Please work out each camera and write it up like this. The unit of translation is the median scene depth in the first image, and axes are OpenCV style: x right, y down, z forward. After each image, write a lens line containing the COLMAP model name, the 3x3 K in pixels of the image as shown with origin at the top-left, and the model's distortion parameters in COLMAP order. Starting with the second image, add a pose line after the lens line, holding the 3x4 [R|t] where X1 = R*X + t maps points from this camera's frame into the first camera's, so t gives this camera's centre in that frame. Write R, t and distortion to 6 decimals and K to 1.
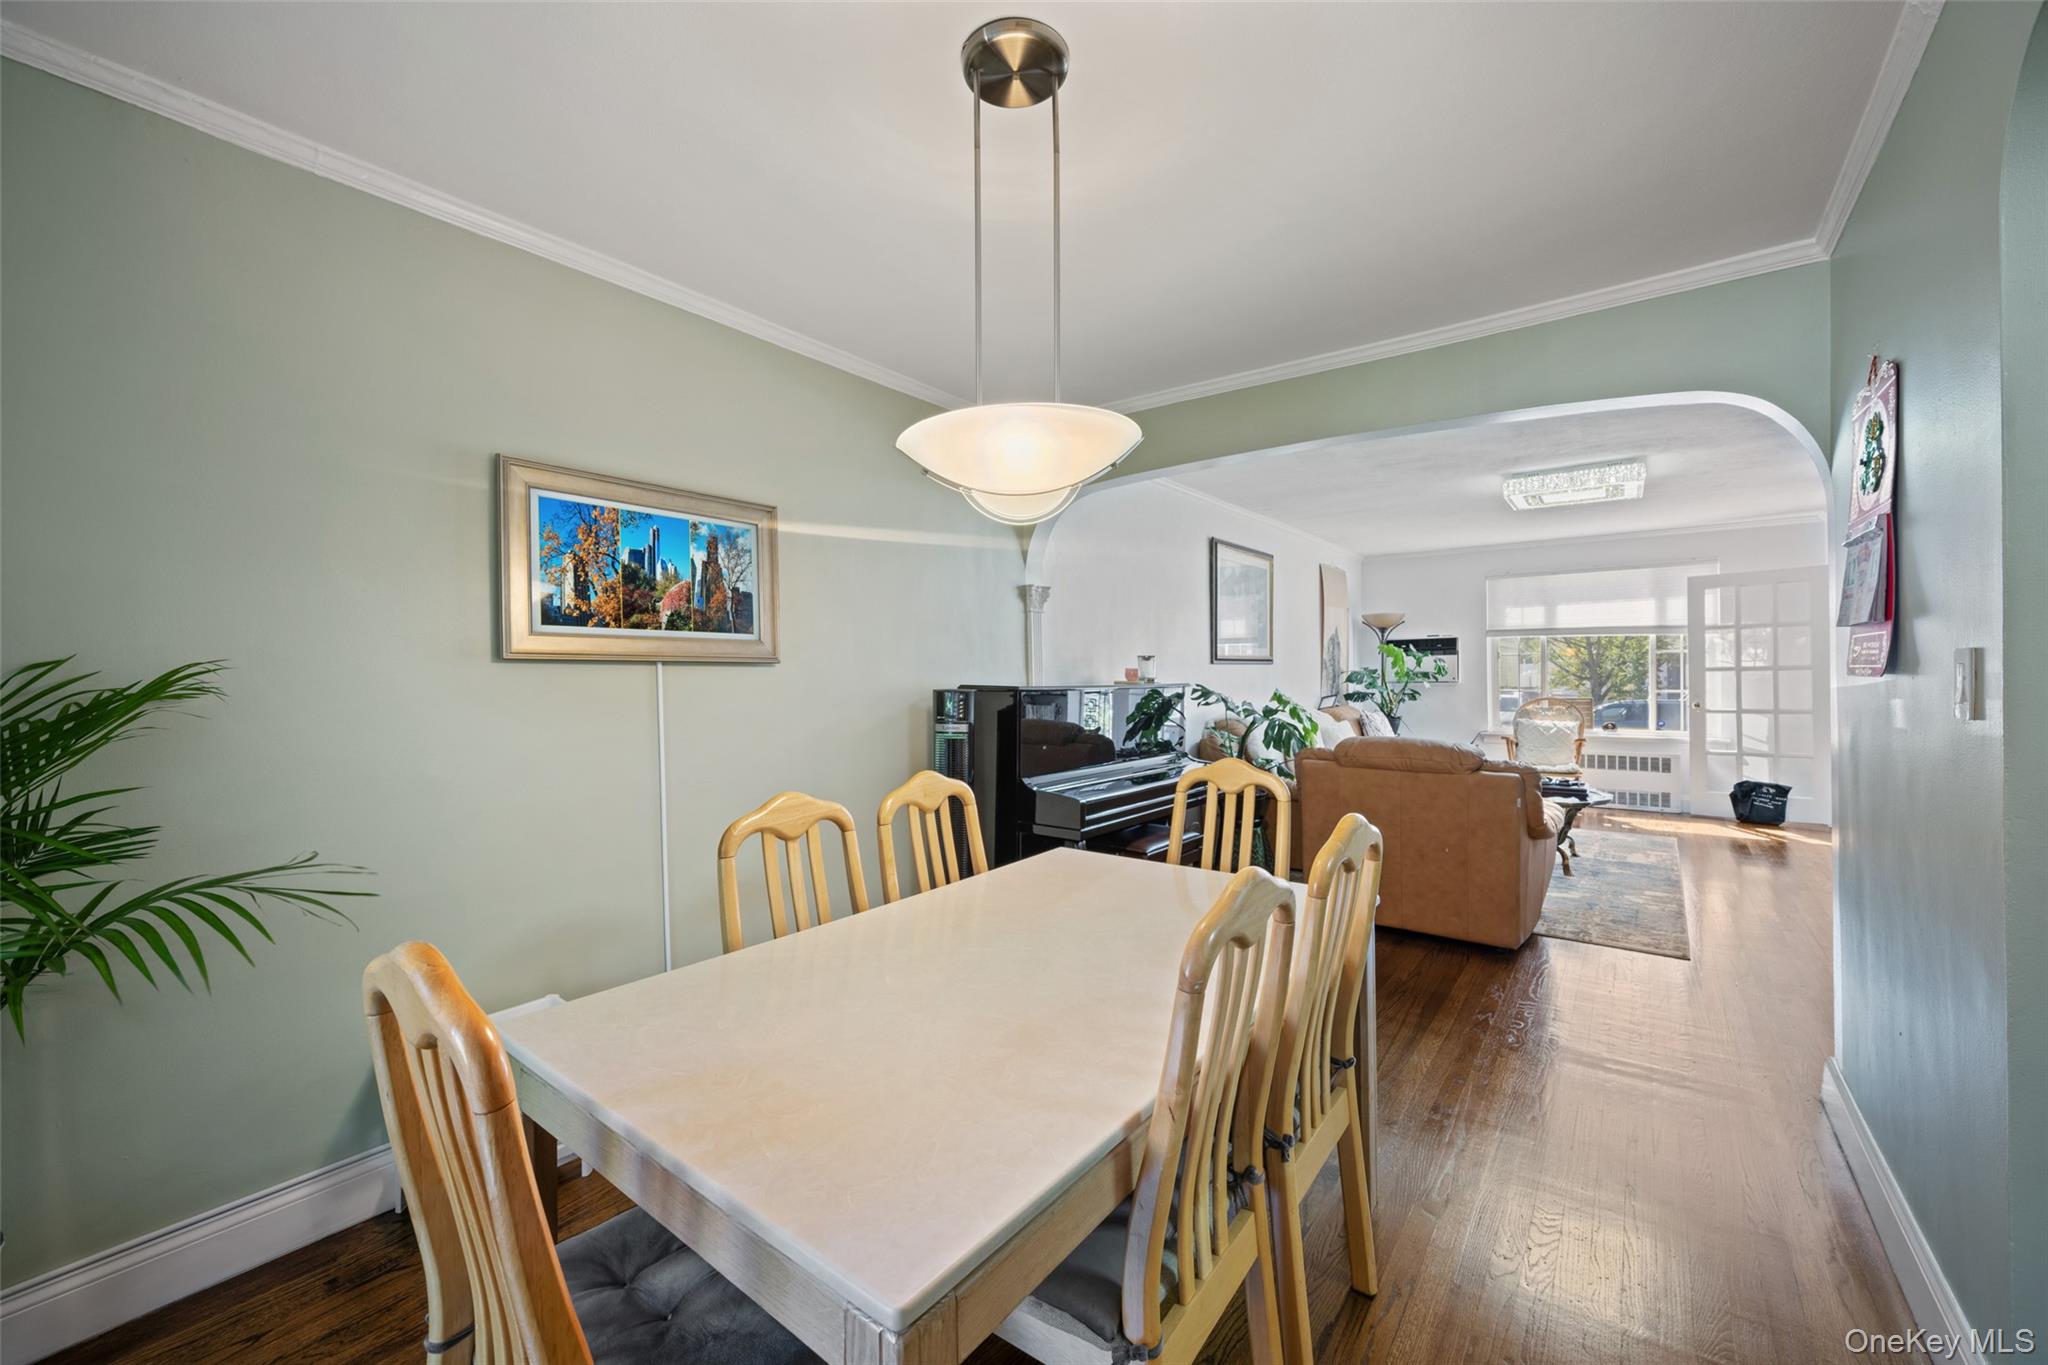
lens RADIAL K [[820.0, 0, 1024.0], [0, 820.0, 682.5], [0, 0, 1]] dist [-0.000929, -0.000235]
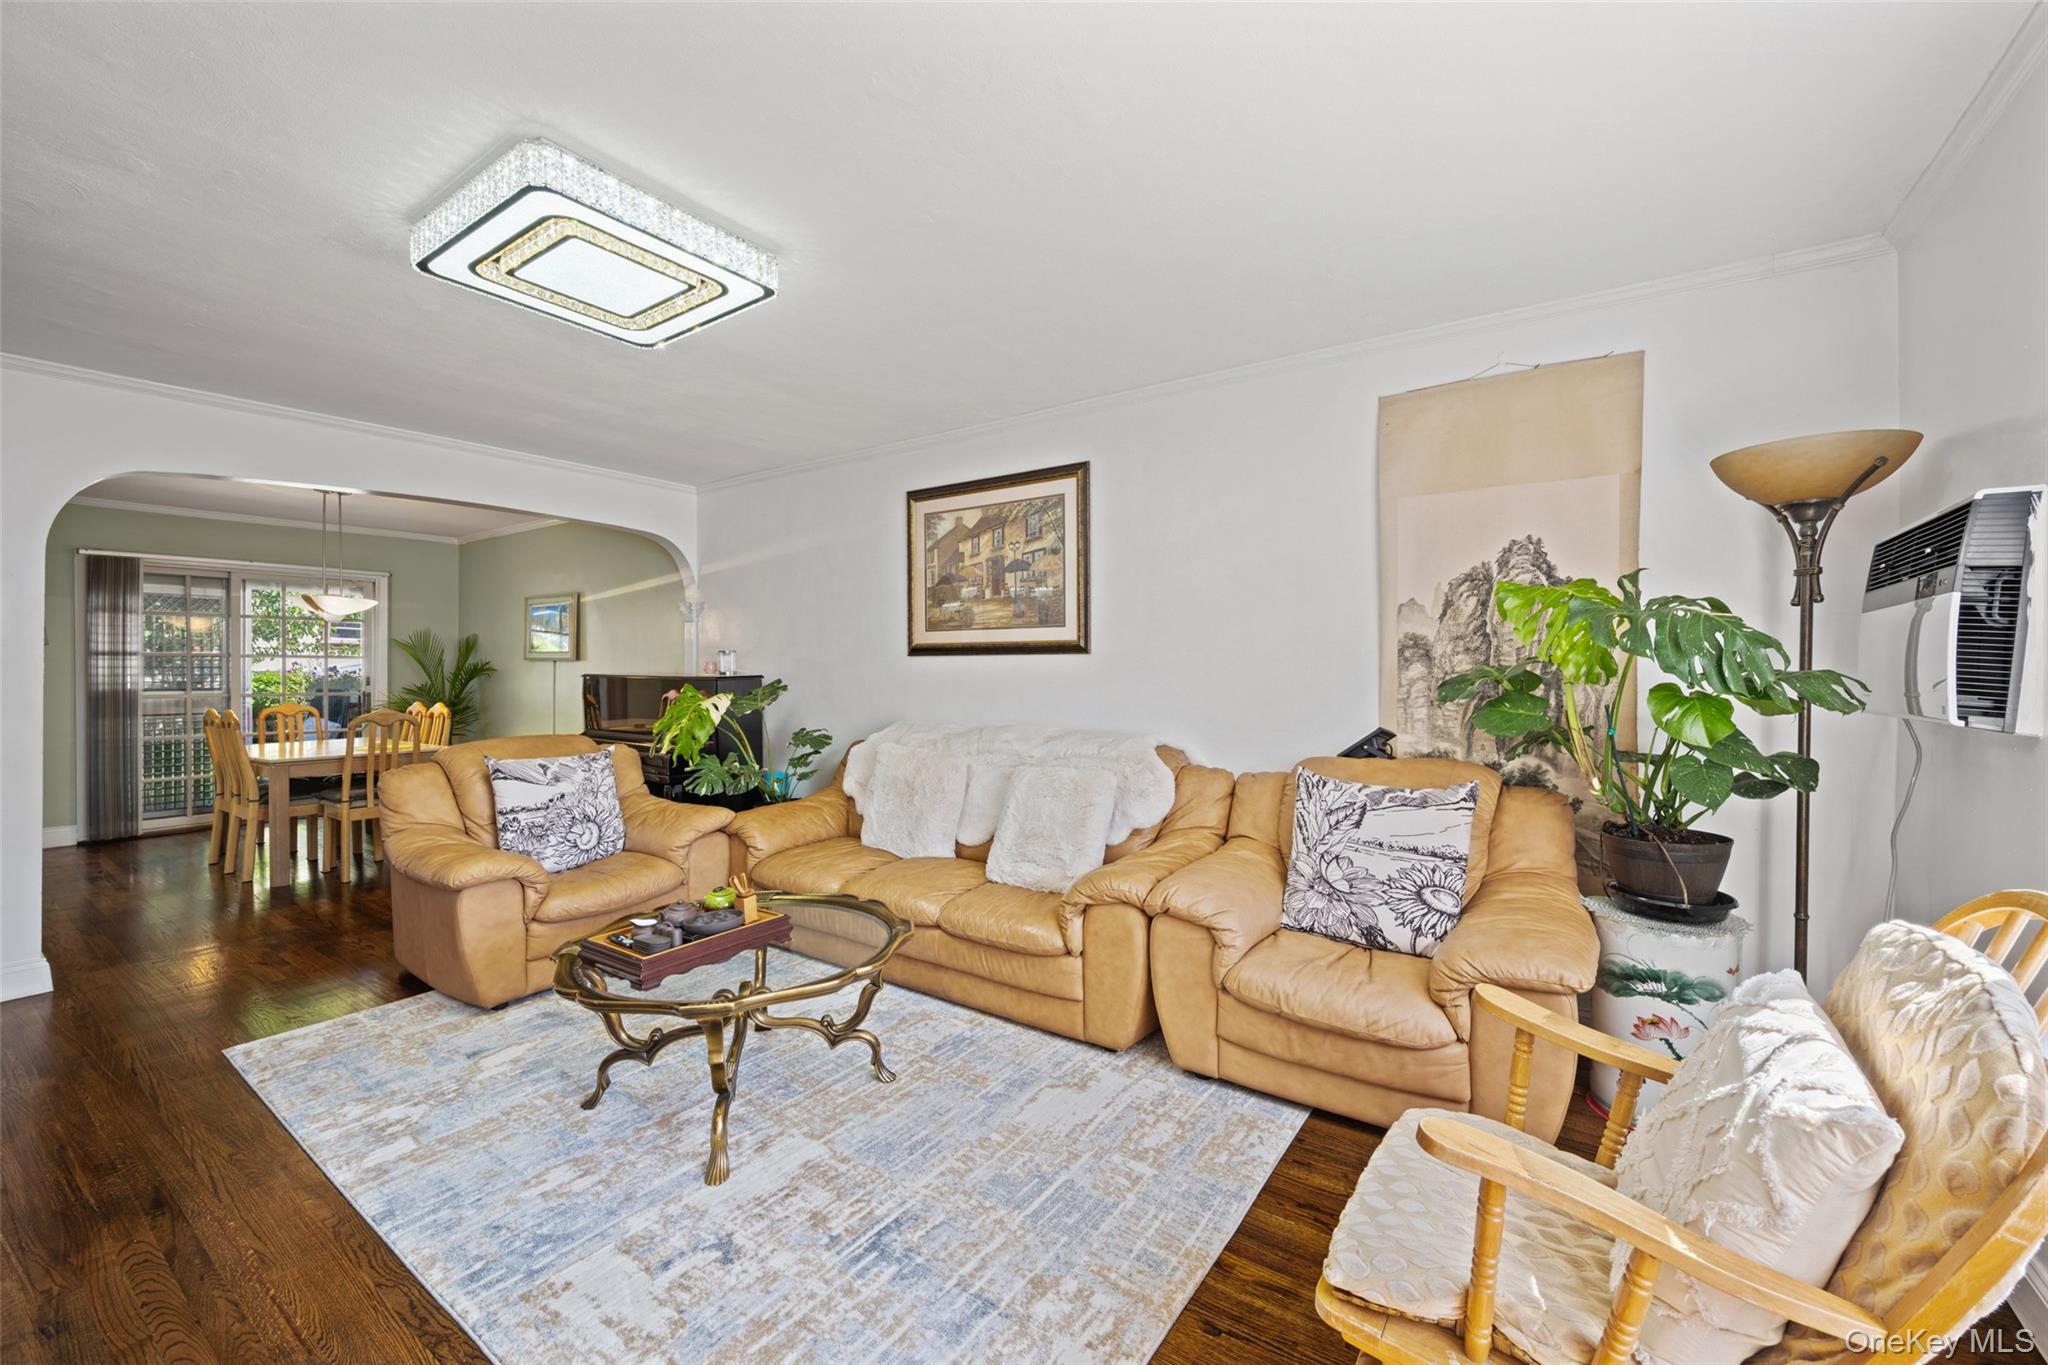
lens RADIAL K [[820.0, 0, 1024.0], [0, 820.0, 682.5], [0, 0, 1]] dist [-0.000929, -0.000235]
pose [[0.036898, 0.026721, -0.998962, 2.040259], [-0.010941, 0.999593, 0.026333, -0.038343], [0.999259, 0.009958, 0.037175, 2.179334]]
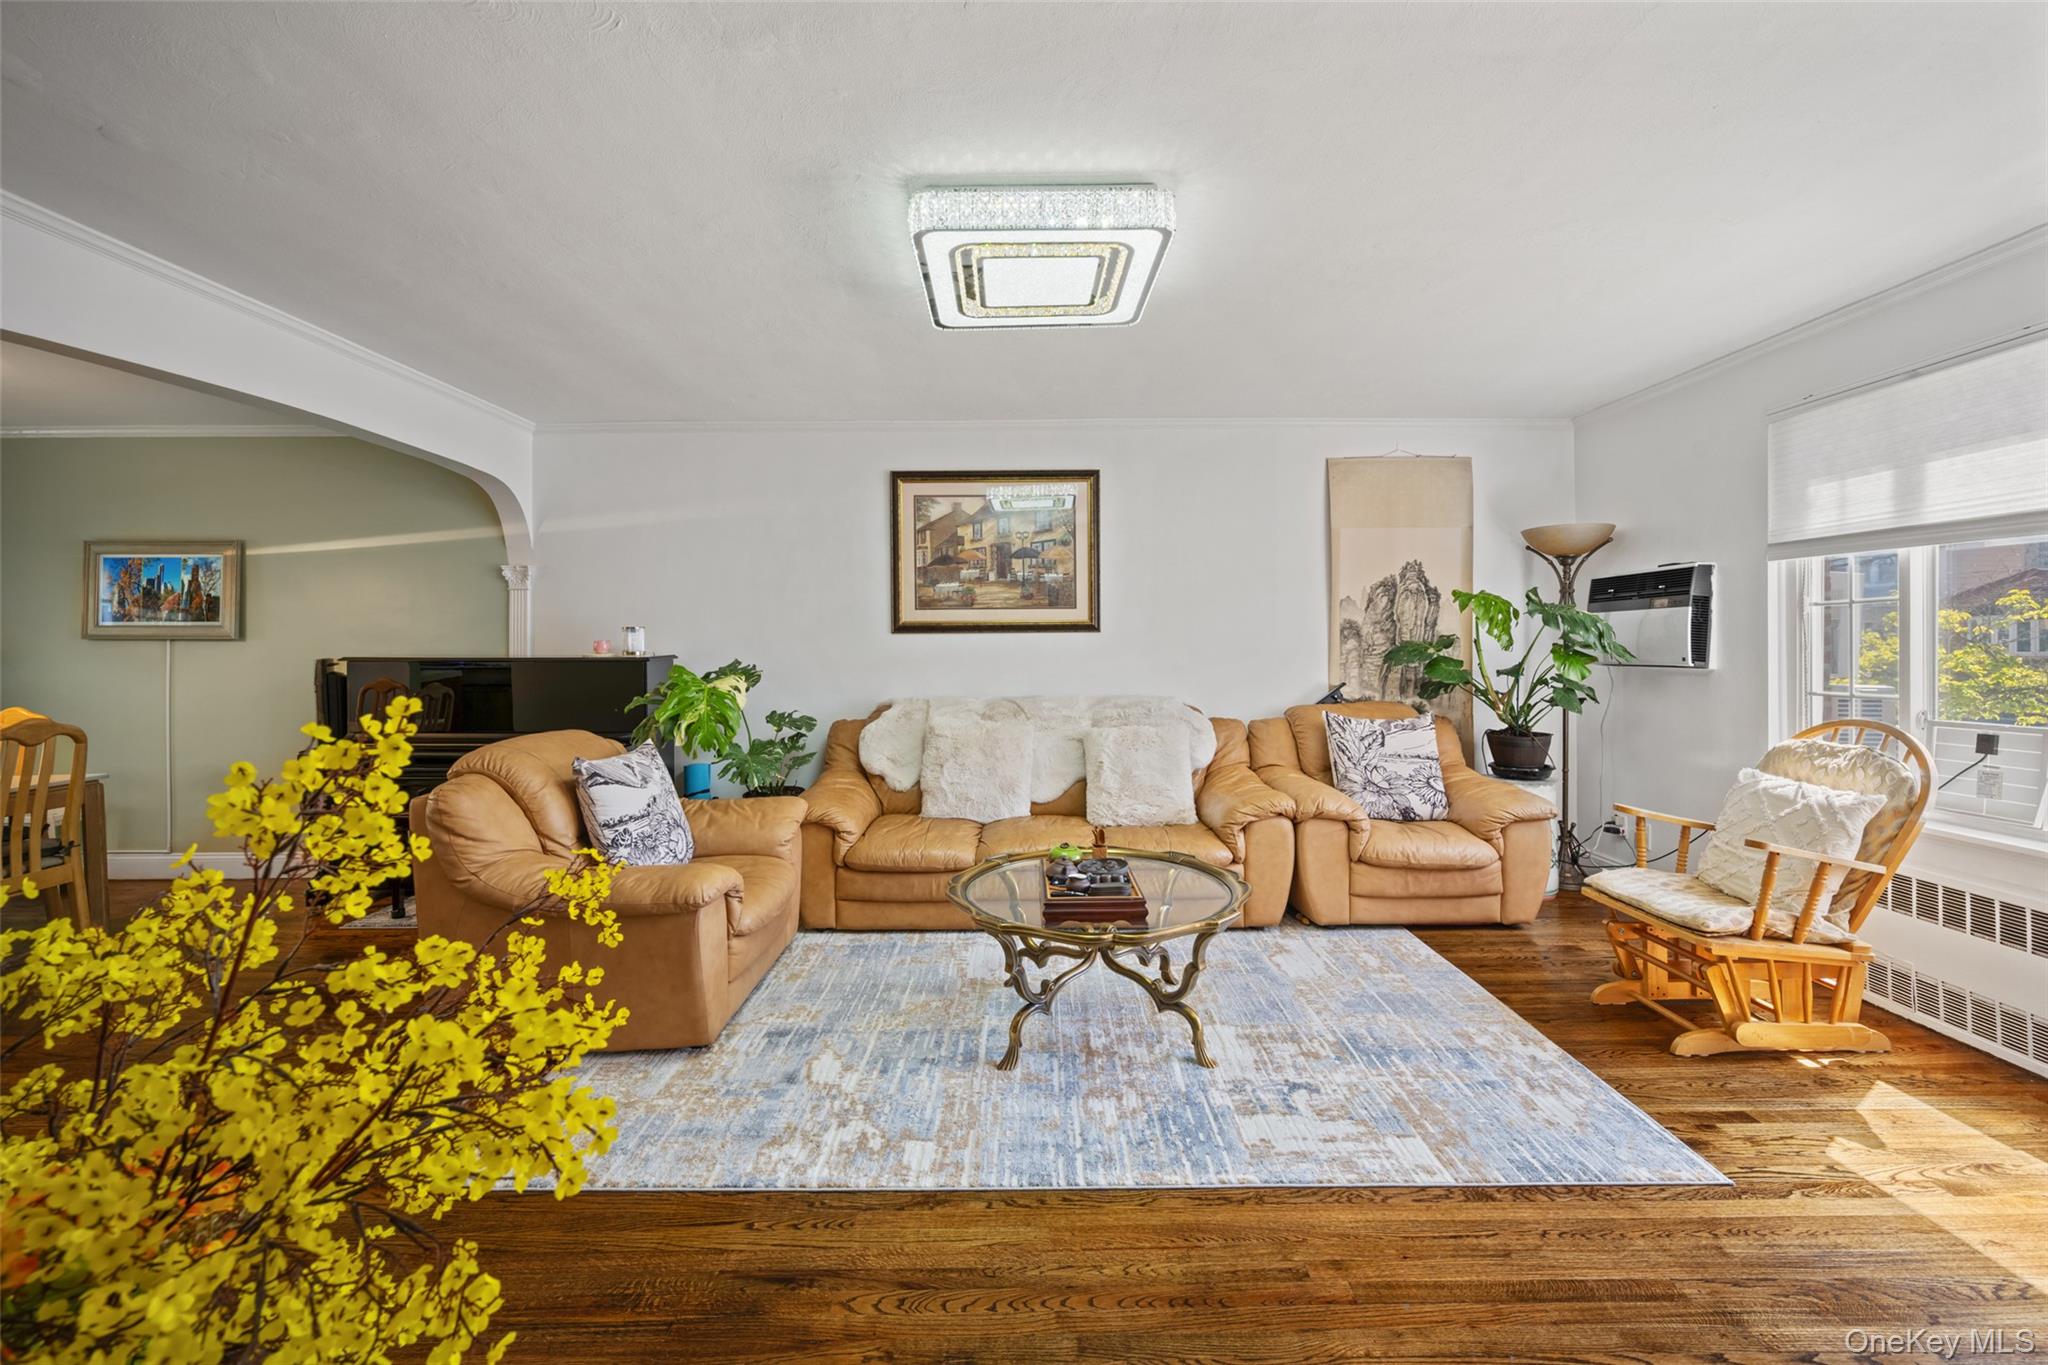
lens RADIAL K [[840.3, 0, 1017.6], [0, 840.3, 653.6], [0, 0, 1]] dist [-0.001709, -0.000077]
pose [[0.606678, 0.015260, -0.794801, 1.903721], [-0.007767, 0.999882, 0.013270, -0.029441], [0.794909, -0.001877, 0.606725, 1.216166]]
